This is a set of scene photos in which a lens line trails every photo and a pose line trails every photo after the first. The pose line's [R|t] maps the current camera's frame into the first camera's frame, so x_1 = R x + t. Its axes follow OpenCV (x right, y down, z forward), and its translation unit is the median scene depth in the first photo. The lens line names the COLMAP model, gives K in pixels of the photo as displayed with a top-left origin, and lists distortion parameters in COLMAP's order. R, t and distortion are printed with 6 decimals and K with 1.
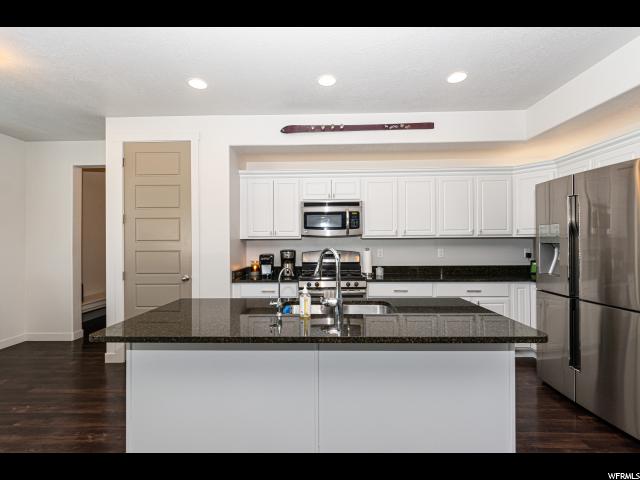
lens RADIAL K [[289.8, 0, 317.9], [0, 289.8, 237.4], [0, 0, 1]] dist [-0.004425, -0.001006]
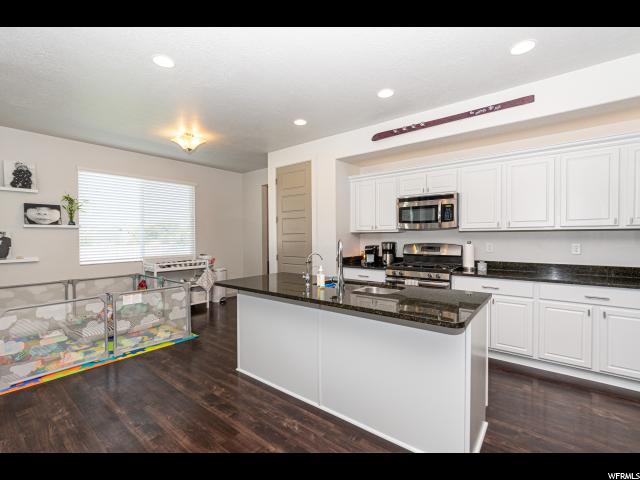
lens RADIAL K [[289.8, 0, 319.7], [0, 289.8, 236.3], [0, 0, 1]] dist [-0.004425, -0.001006]
pose [[0.797374, 0.002863, -0.603479, 0.373757], [0.010951, 0.999755, 0.019213, -0.002852], [0.603386, -0.021929, 0.797148, -0.058003]]
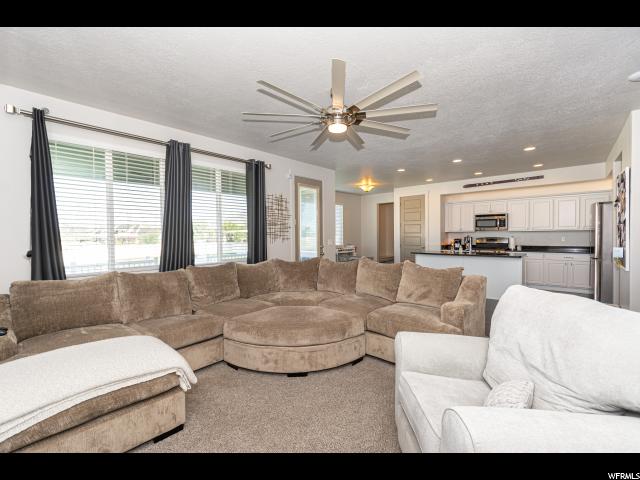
lens RADIAL K [[289.8, 0, 310.7], [0, 289.8, 238.0], [0, 0, 1]] dist [-0.004425, -0.001006]
pose [[0.751887, 0.009027, -0.659230, 0.464009], [0.021558, 0.999035, 0.038268, -0.059354], [0.658939, -0.042985, 0.750967, -1.497318]]
